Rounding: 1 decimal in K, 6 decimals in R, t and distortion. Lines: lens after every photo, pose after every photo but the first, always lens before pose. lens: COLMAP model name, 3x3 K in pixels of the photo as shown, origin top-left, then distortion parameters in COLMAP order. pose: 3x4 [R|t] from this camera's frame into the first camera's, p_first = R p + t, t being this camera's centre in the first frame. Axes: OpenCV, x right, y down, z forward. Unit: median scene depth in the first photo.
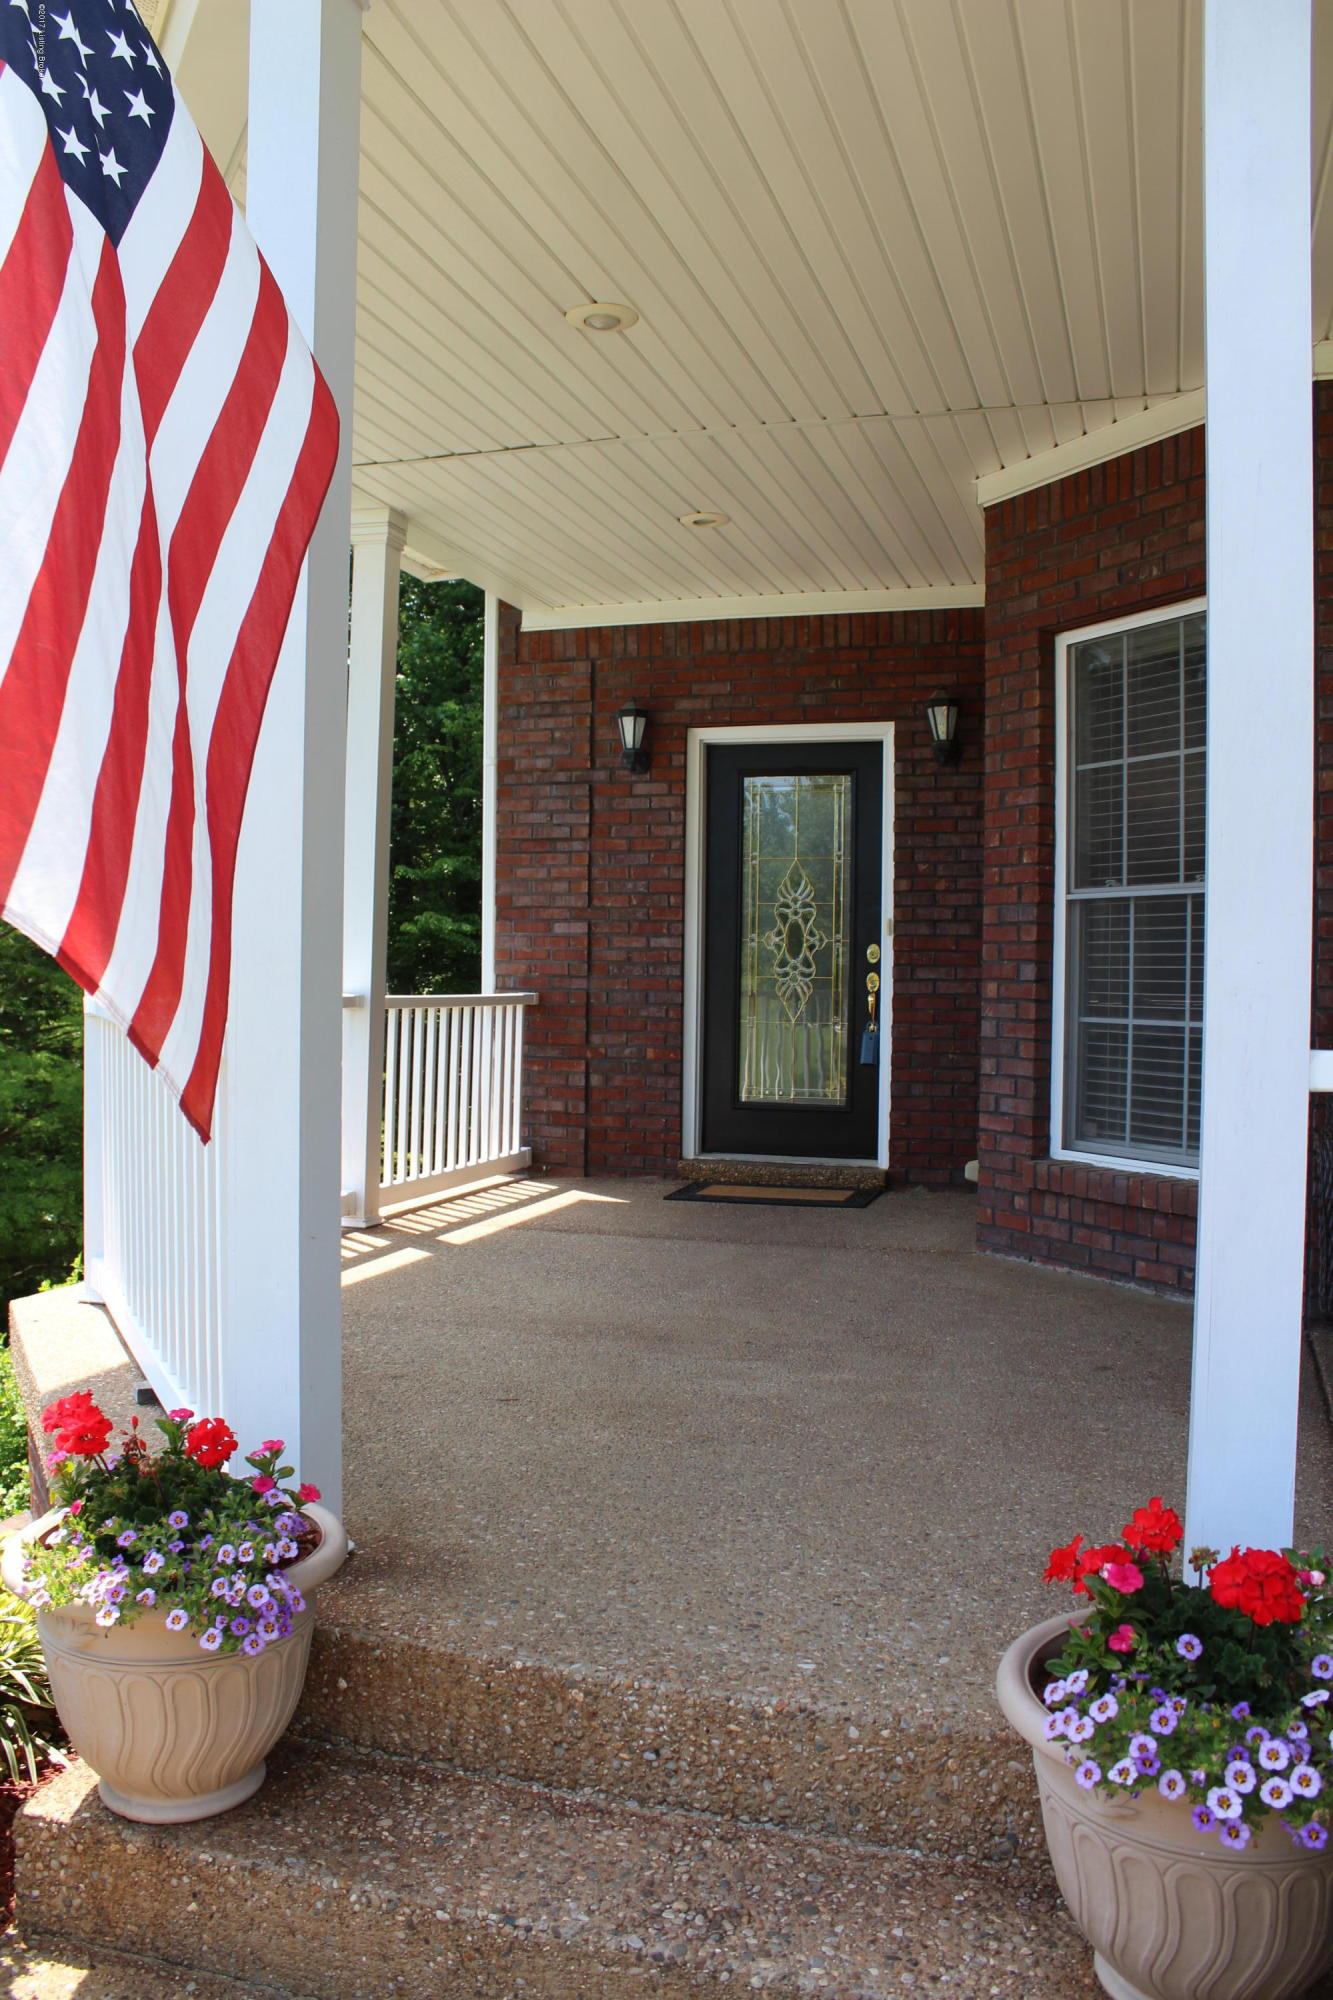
lens RADIAL K [[1668.4, 0, 675.6], [0, 1668.4, 985.3], [0, 0, 1]] dist [-0.093358, -0.001605]
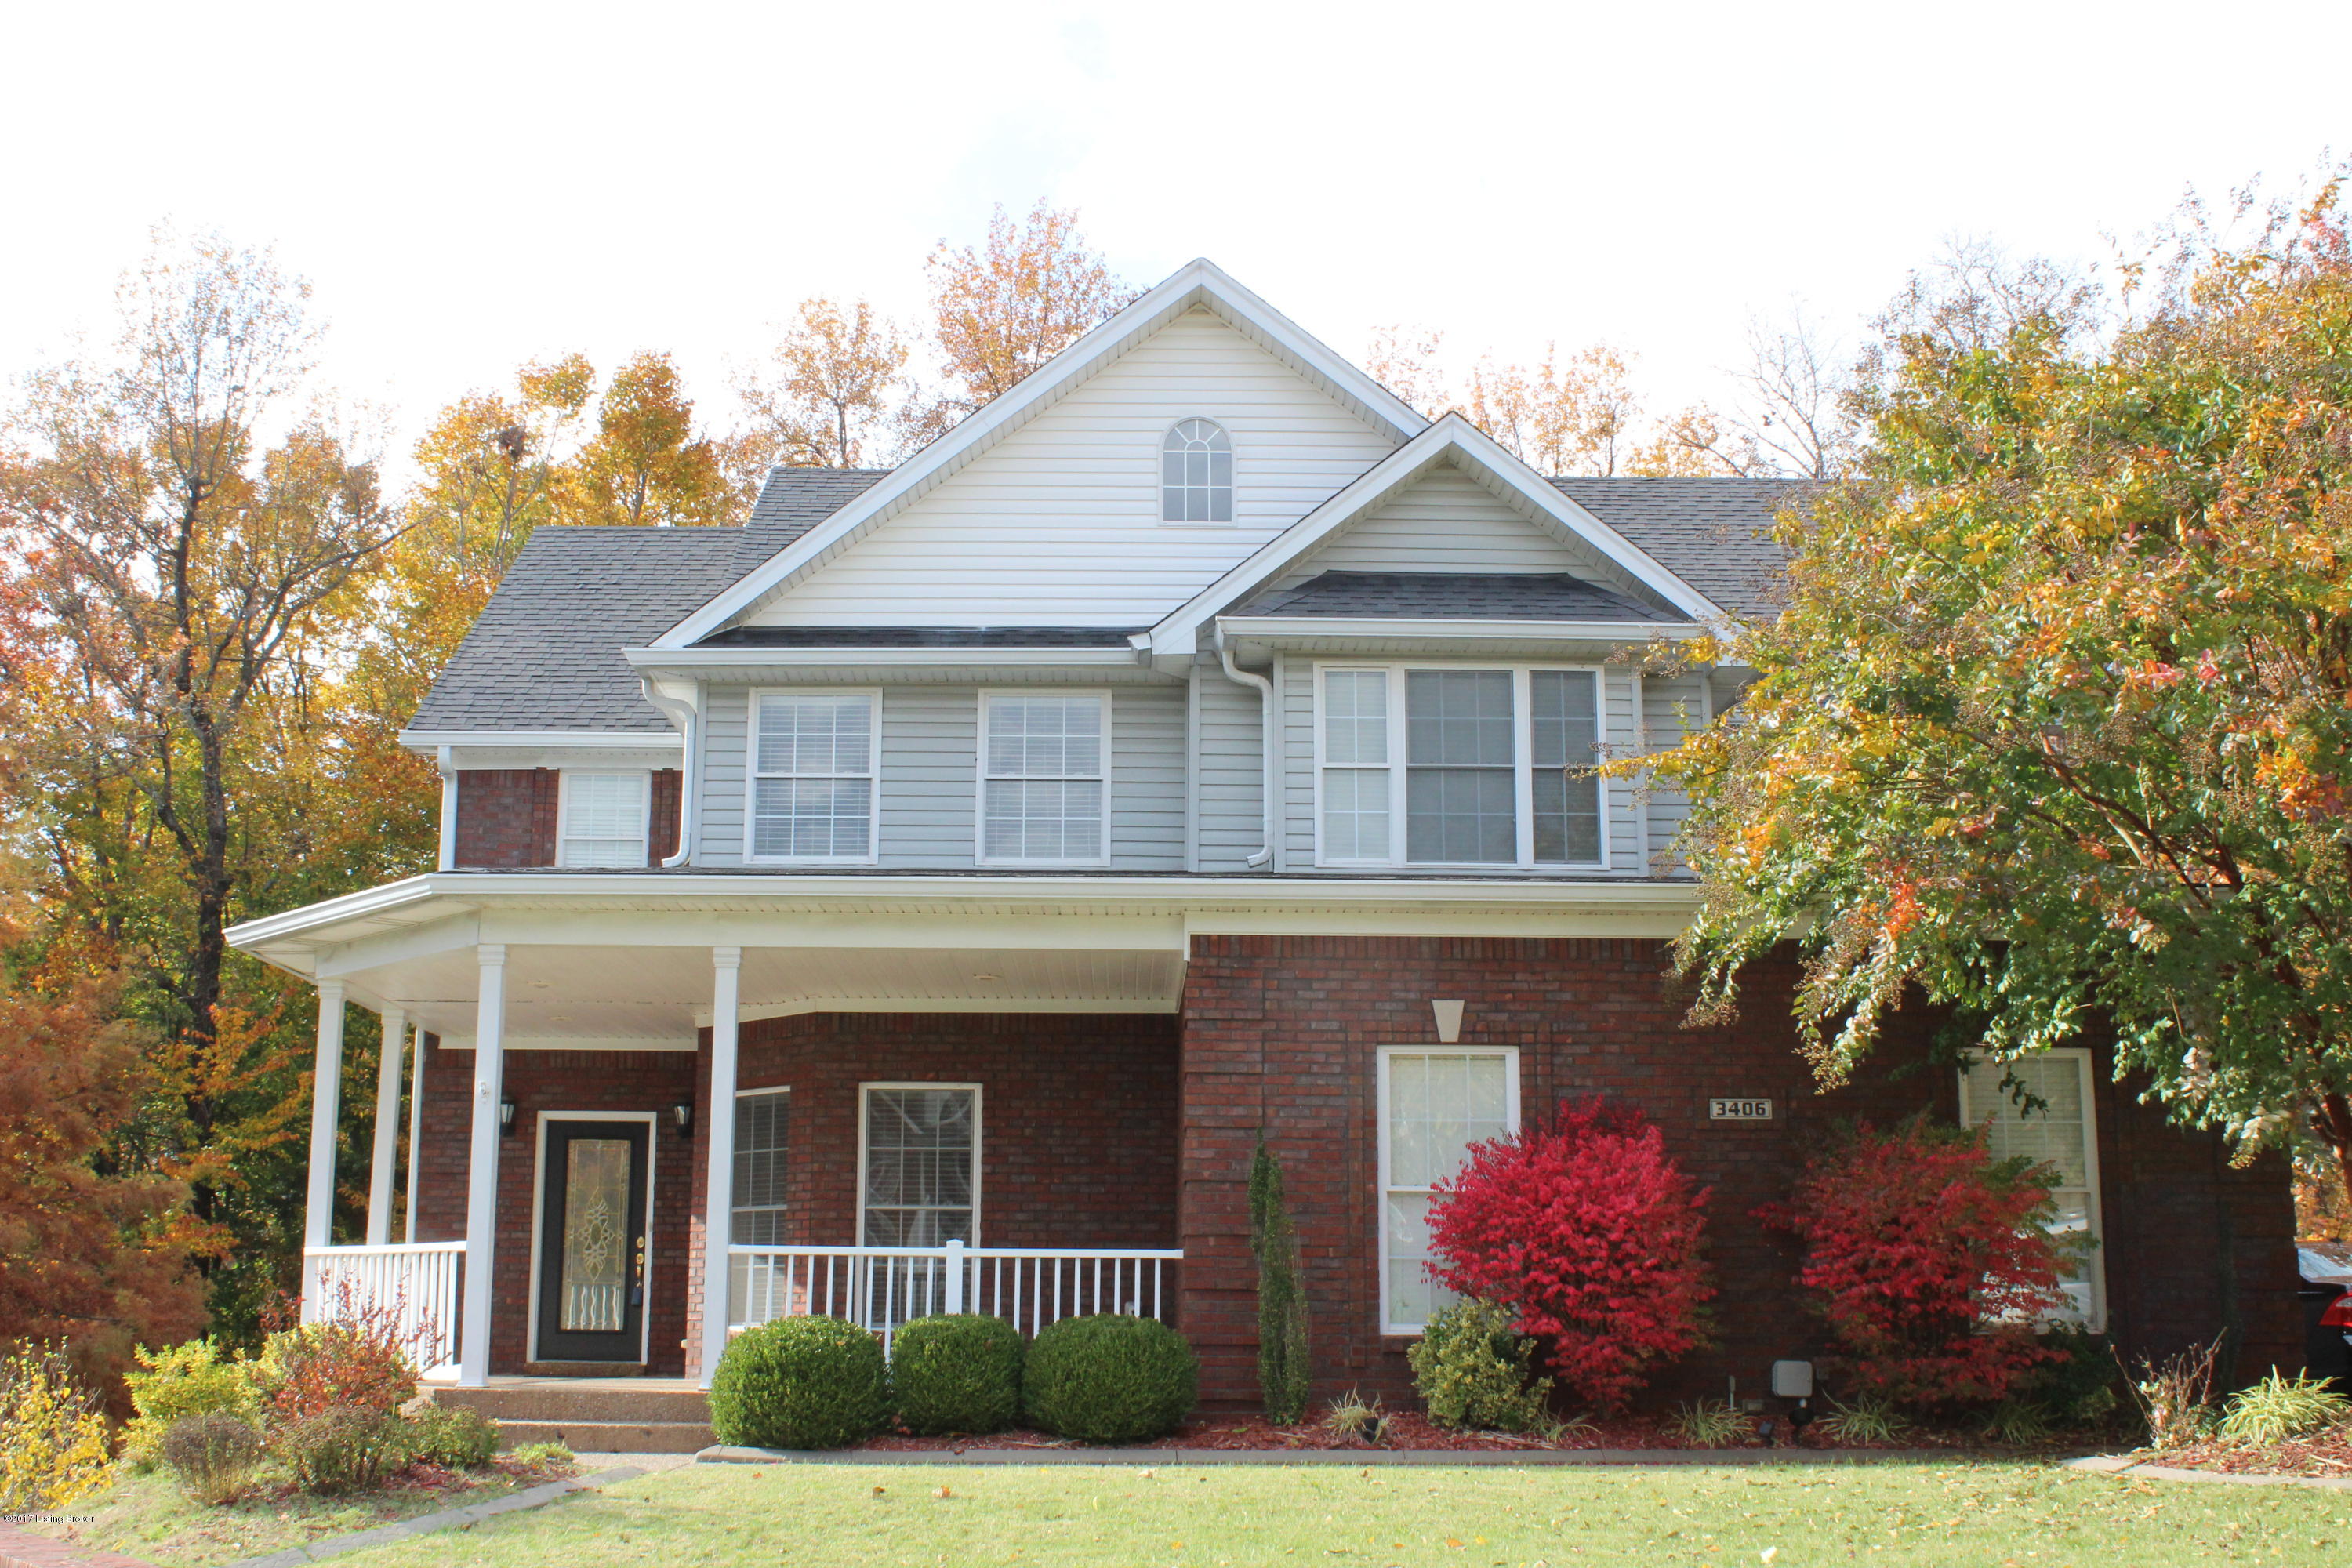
lens RADIAL K [[2617.3, 0, 1167.4], [0, 2617.3, 777.0], [0, 0, 1]] dist [-0.106683, 0.000000]
pose [[0.953670, 0.054428, 0.295890, -0.194065], [0.010871, 0.976623, -0.214683, 0.097903], [-0.300658, 0.207953, 0.930785, -1.867282]]
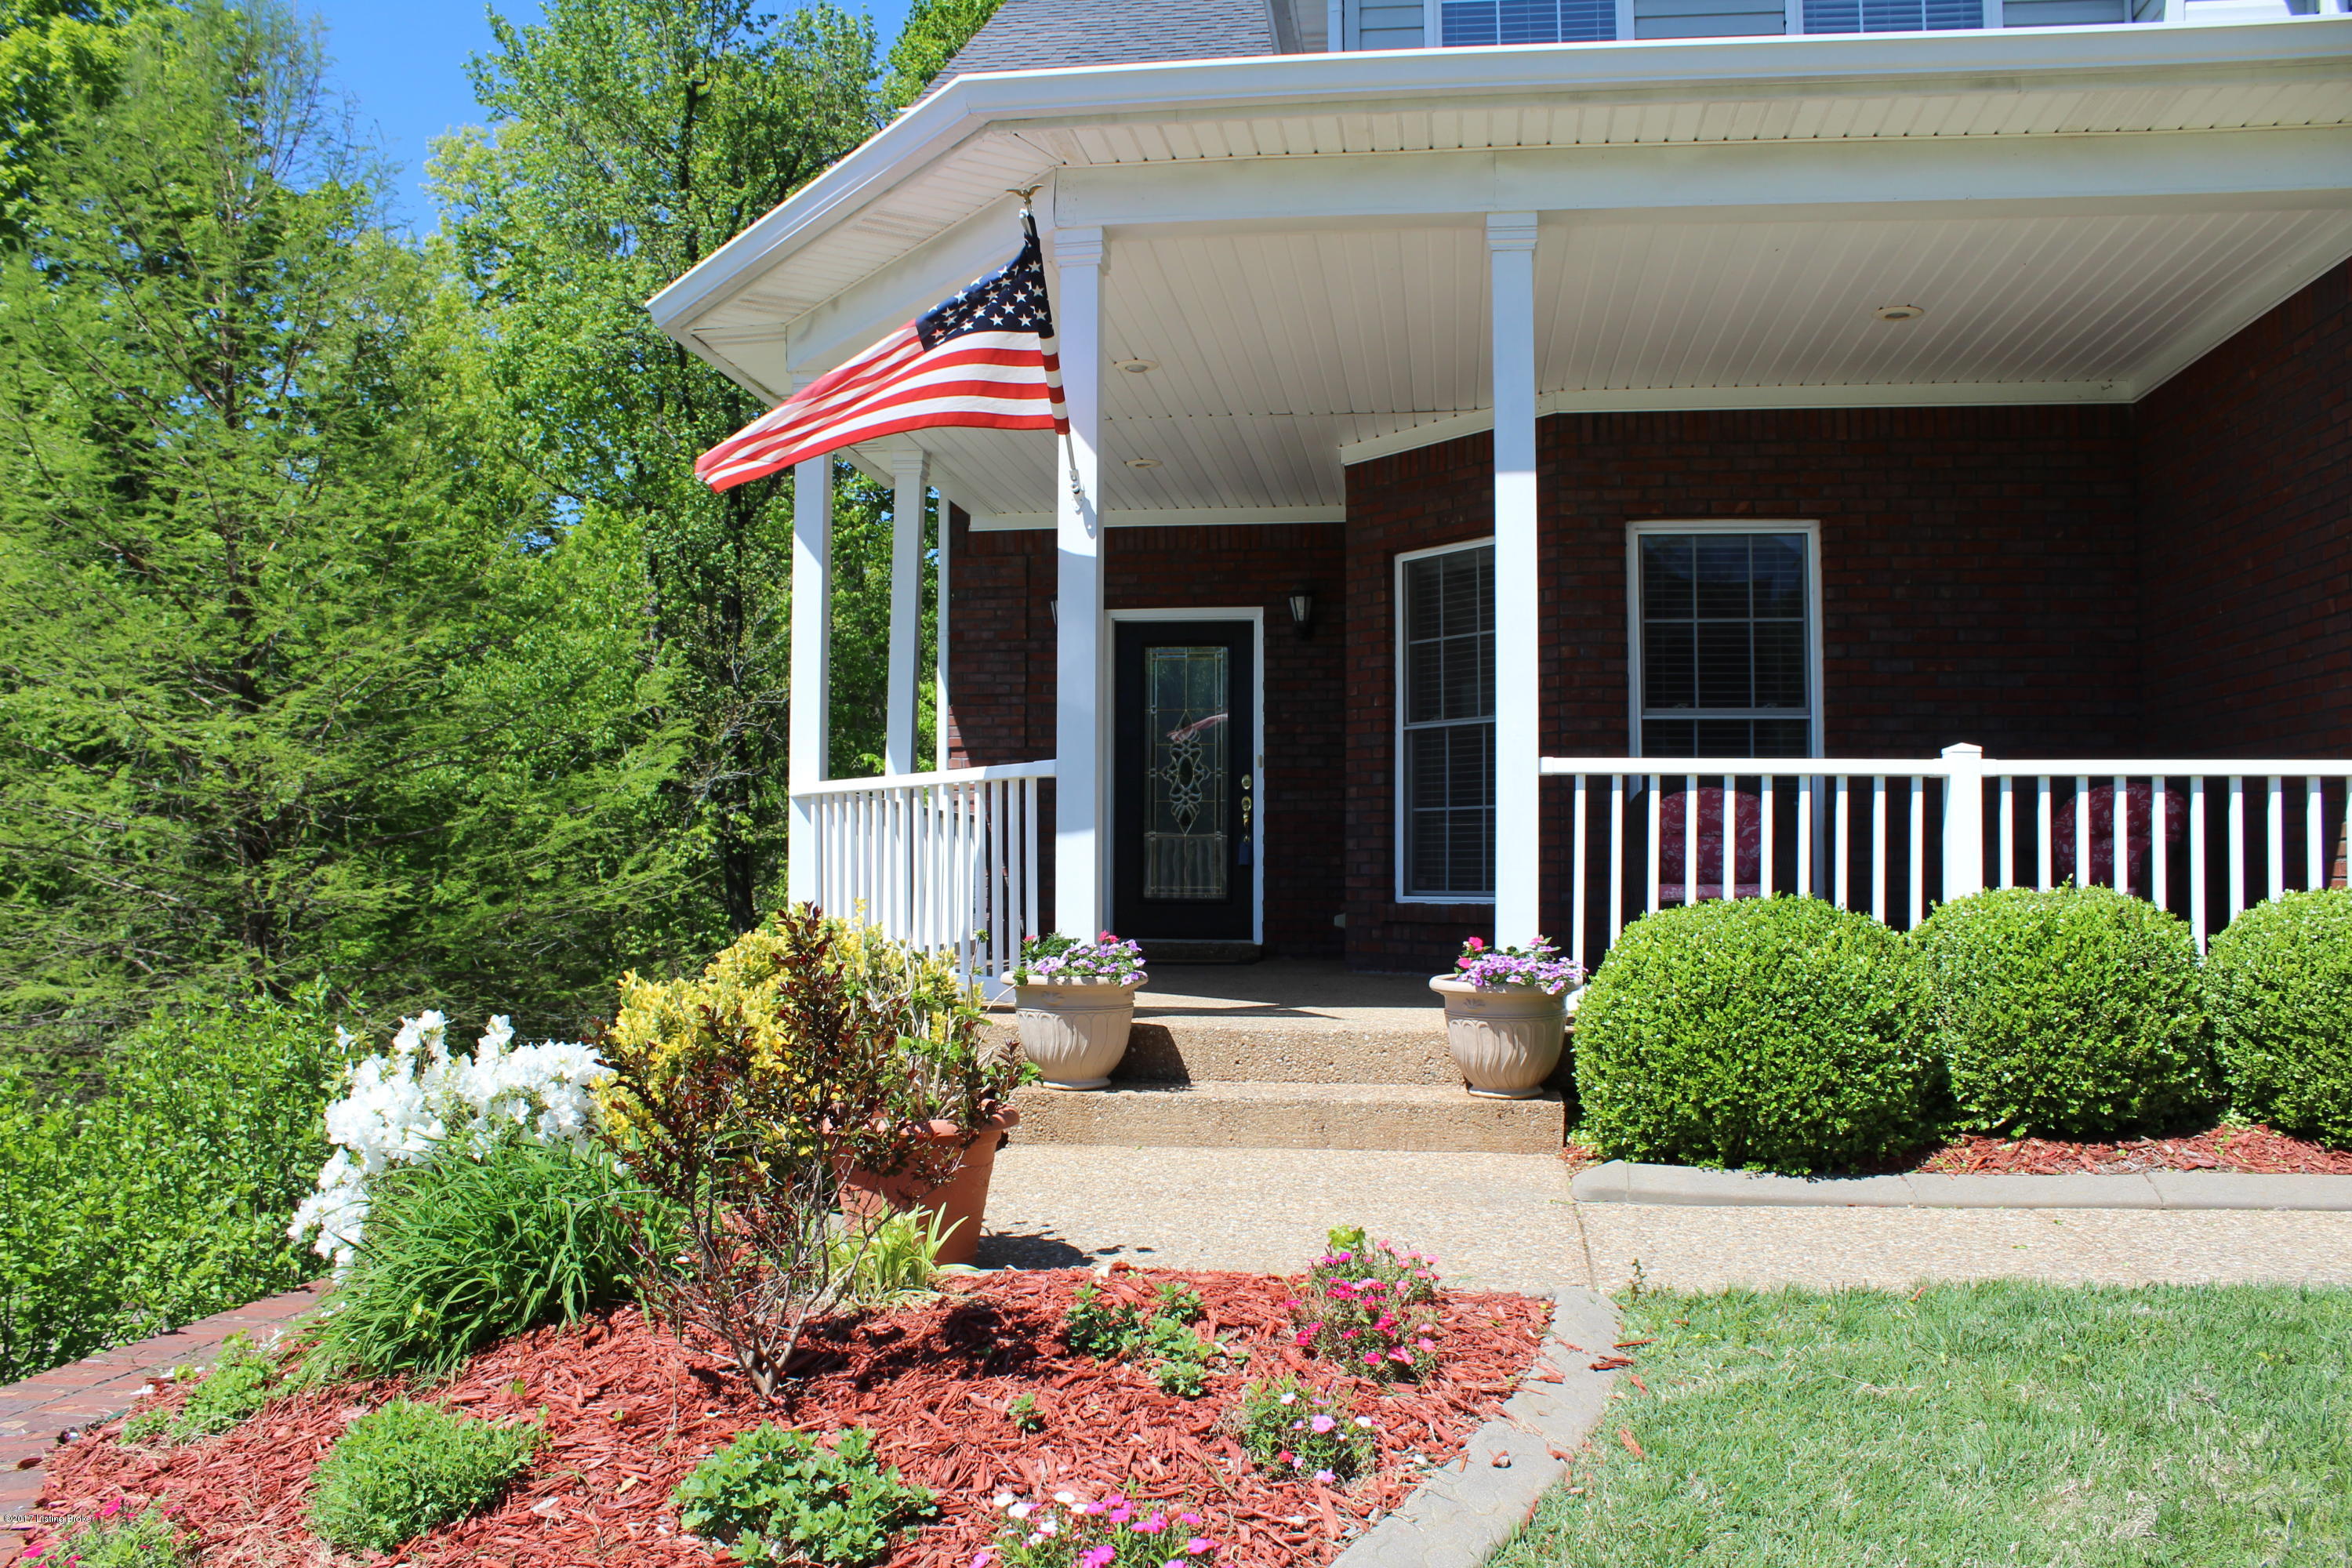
lens RADIAL K [[1962.1, 0, 1171.7], [0, 1962.1, 782.6], [0, 0, 1]] dist [-0.093358, -0.001605]
pose [[0.988798, 0.000169, 0.149259, -0.174042], [0.008225, 0.998418, -0.055621, 0.068088], [-0.149032, 0.056226, 0.987233, -0.526426]]
